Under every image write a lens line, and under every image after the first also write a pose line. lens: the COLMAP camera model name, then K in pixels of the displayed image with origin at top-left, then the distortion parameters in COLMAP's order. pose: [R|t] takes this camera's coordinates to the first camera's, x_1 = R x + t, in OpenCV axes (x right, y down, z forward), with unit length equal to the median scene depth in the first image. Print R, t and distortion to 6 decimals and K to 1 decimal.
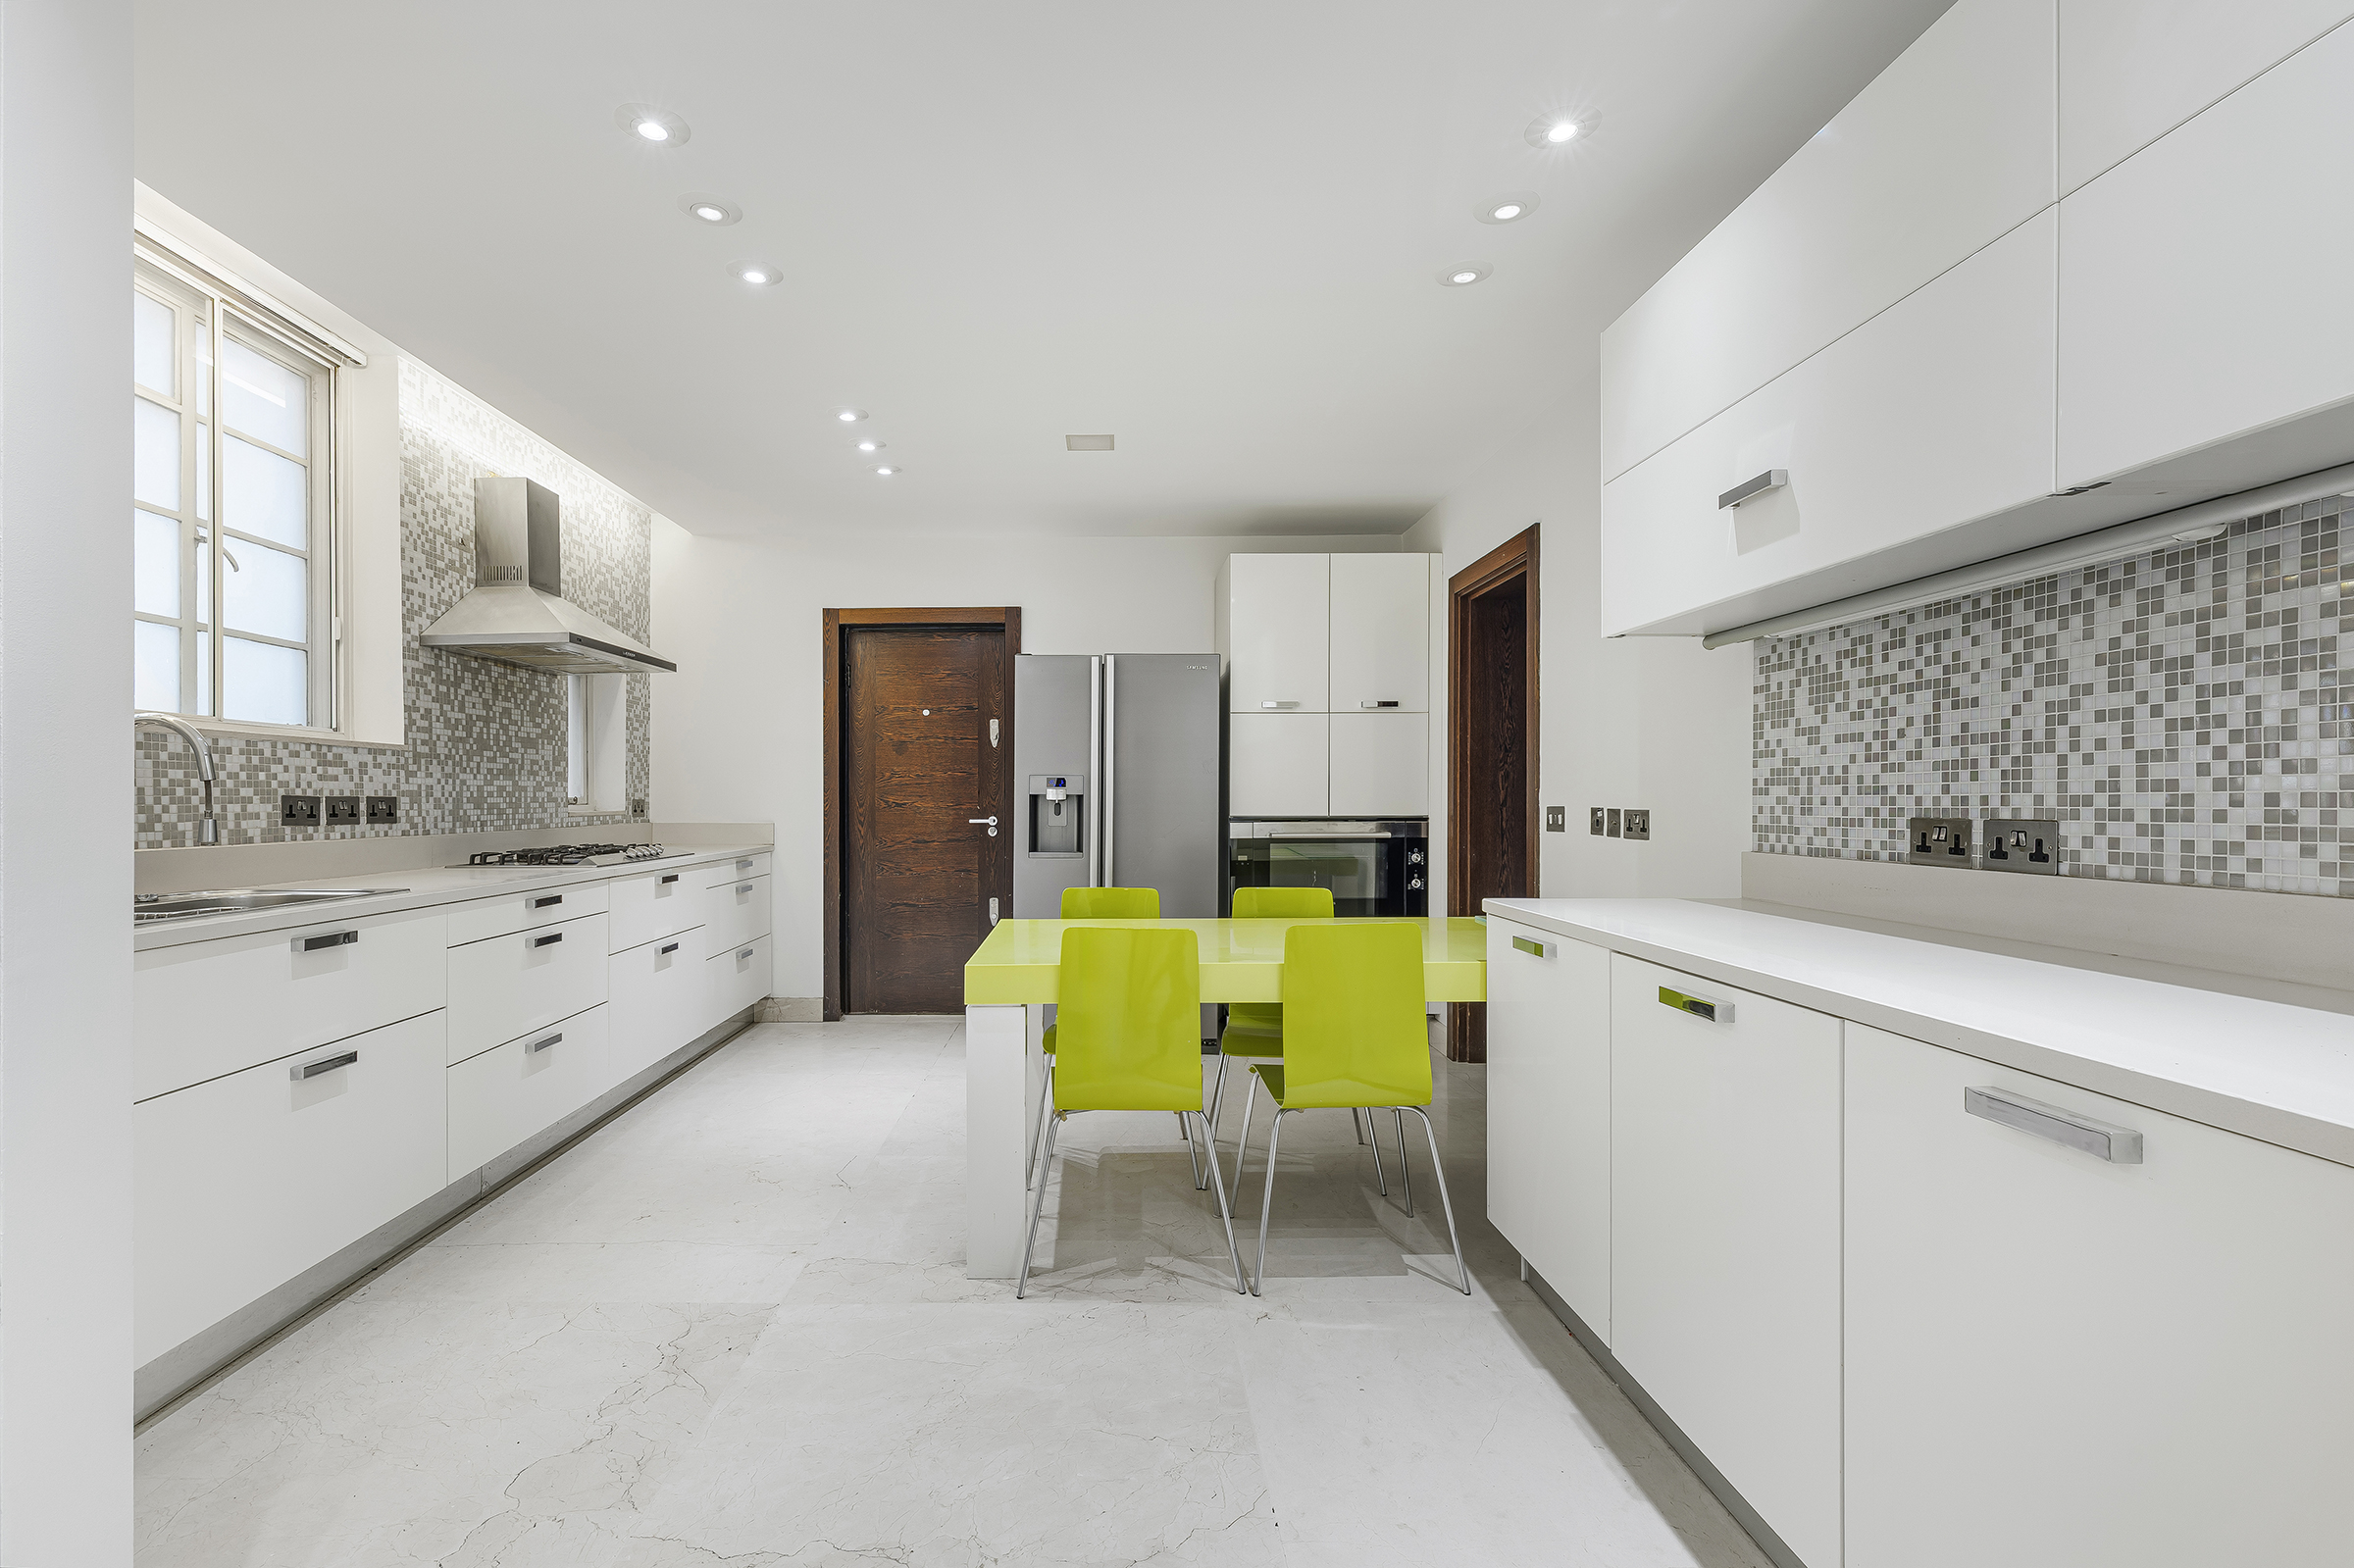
lens RADIAL K [[1073.8, 0, 1174.2], [0, 1073.8, 801.0], [0, 0, 1]] dist [0.000032, -0.000295]
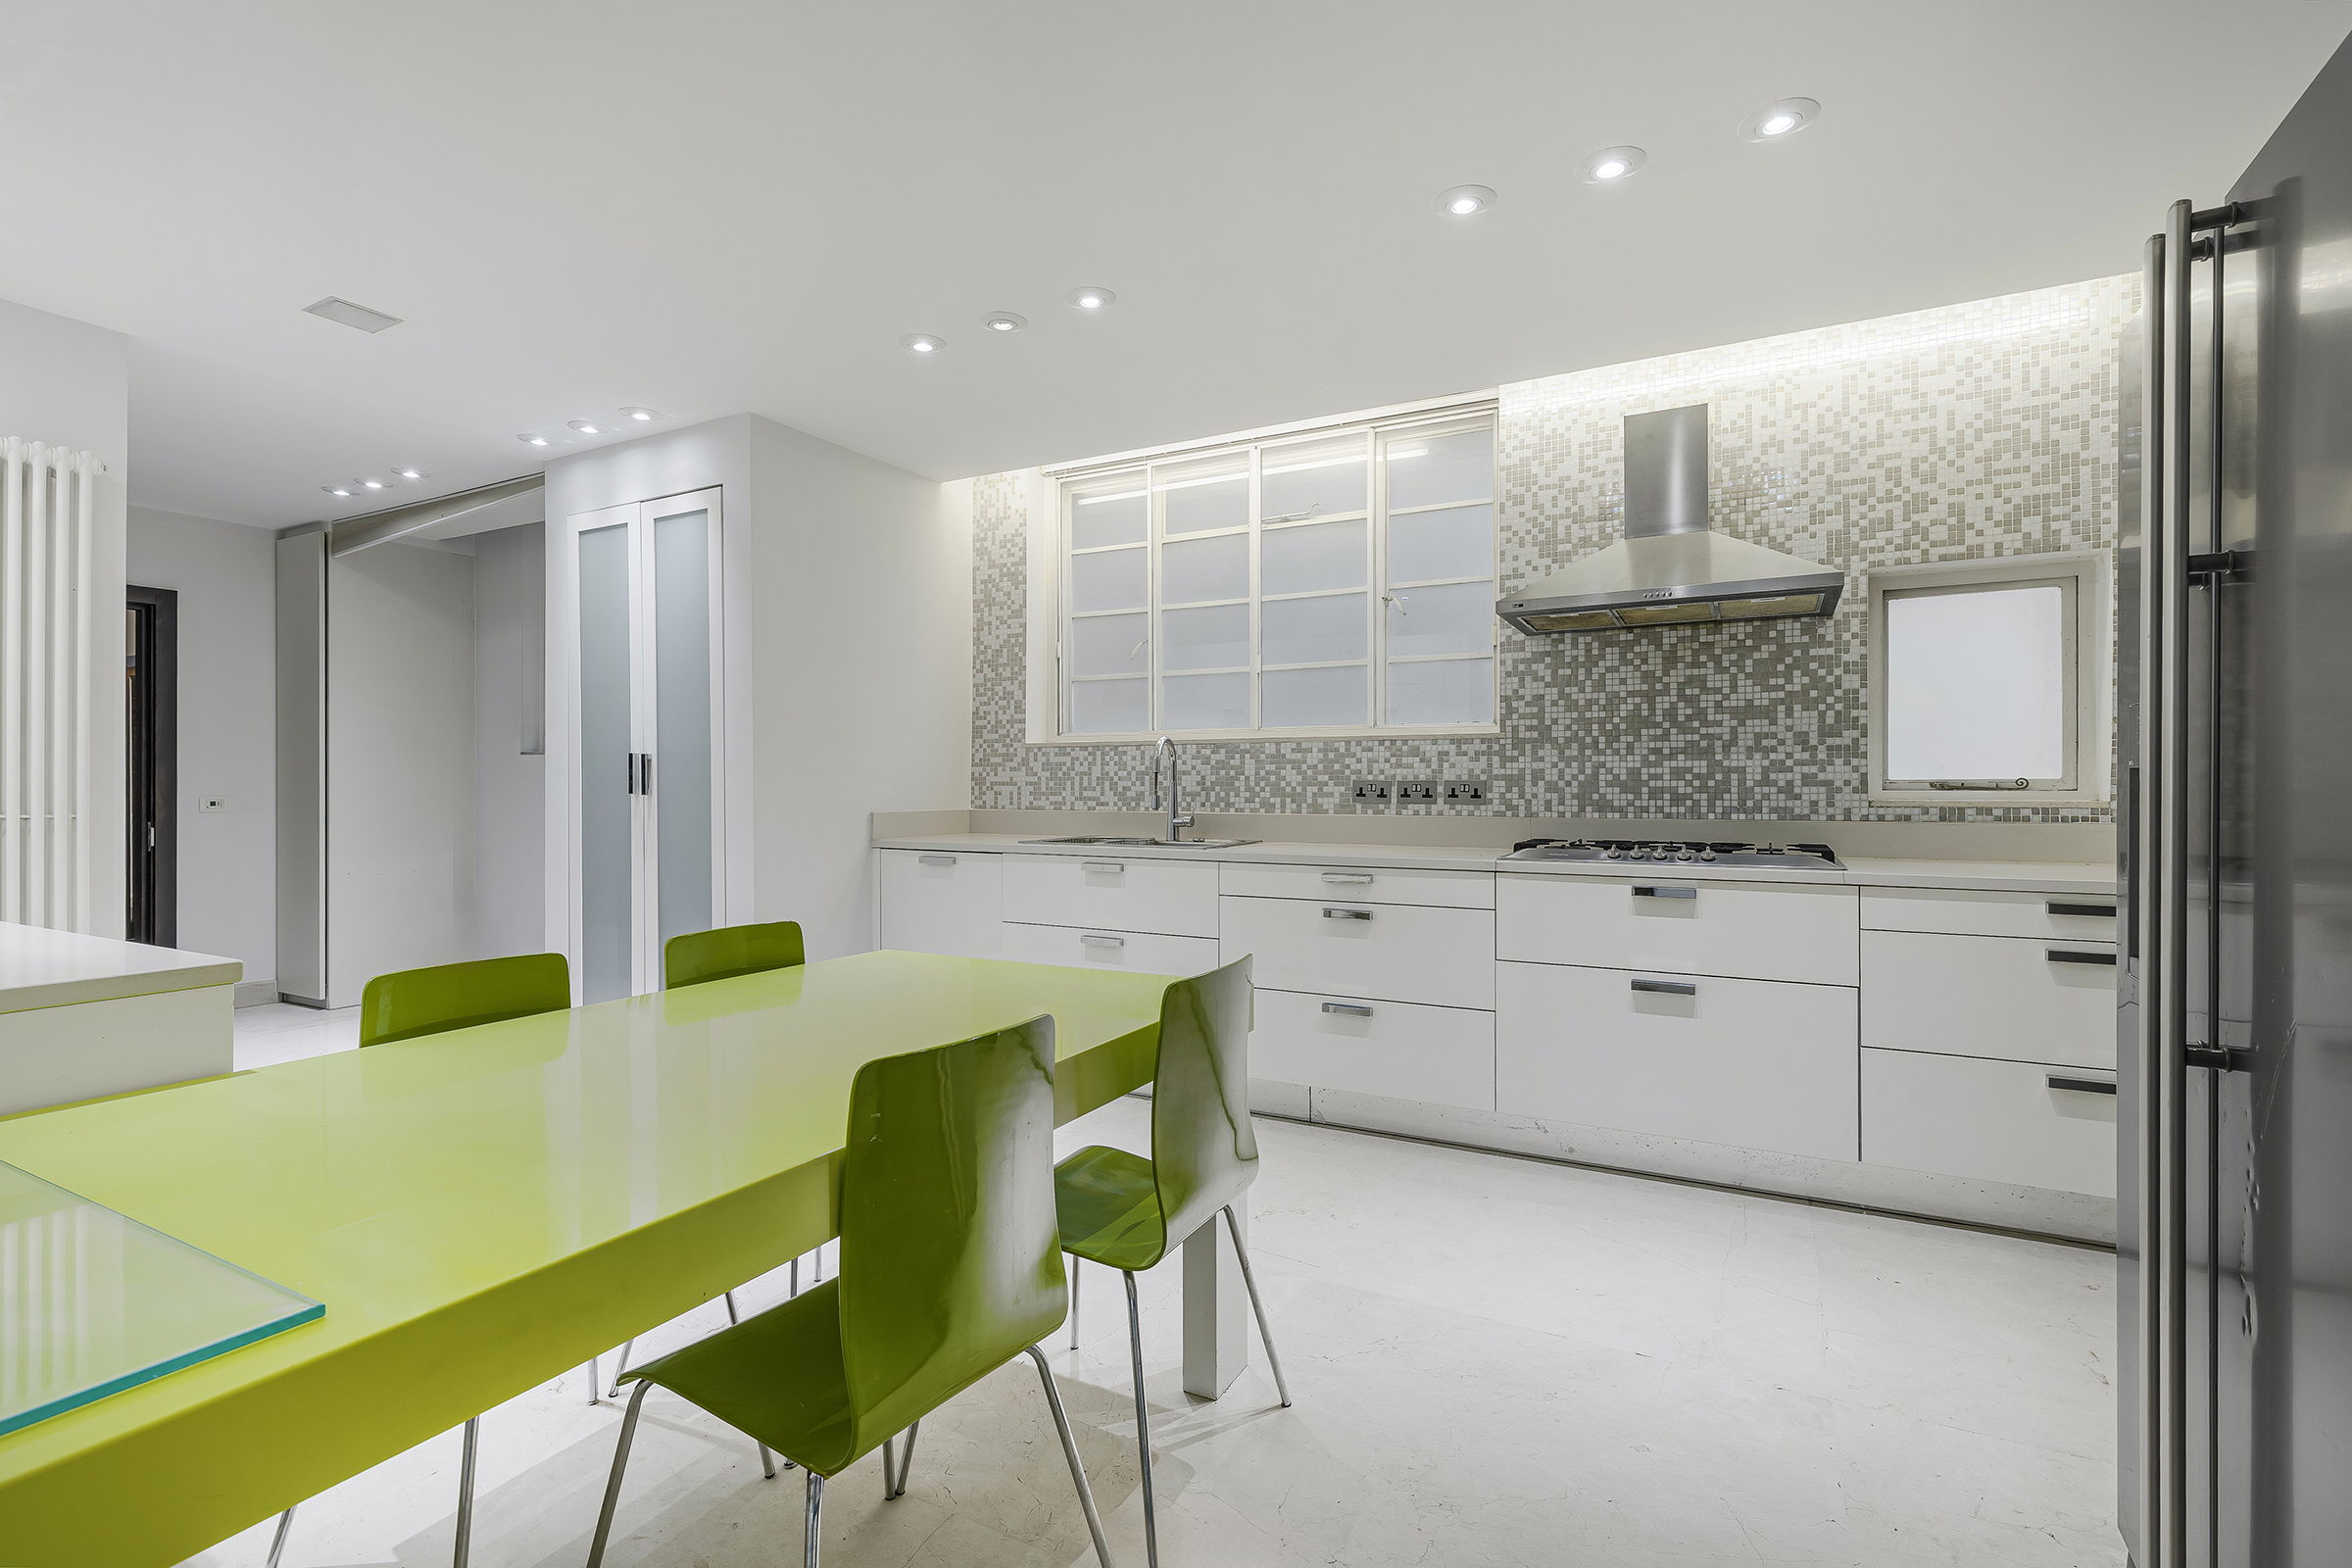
lens RADIAL K [[1073.0, 0, 1177.1], [0, 1073.0, 777.9], [0, 0, 1]] dist [0.000032, -0.000295]
pose [[-0.529549, 0.000188, -0.848279, 0.354114], [0.001638, 0.999998, -0.000801, -0.005874], [0.848278, -0.001814, -0.529549, 1.221282]]
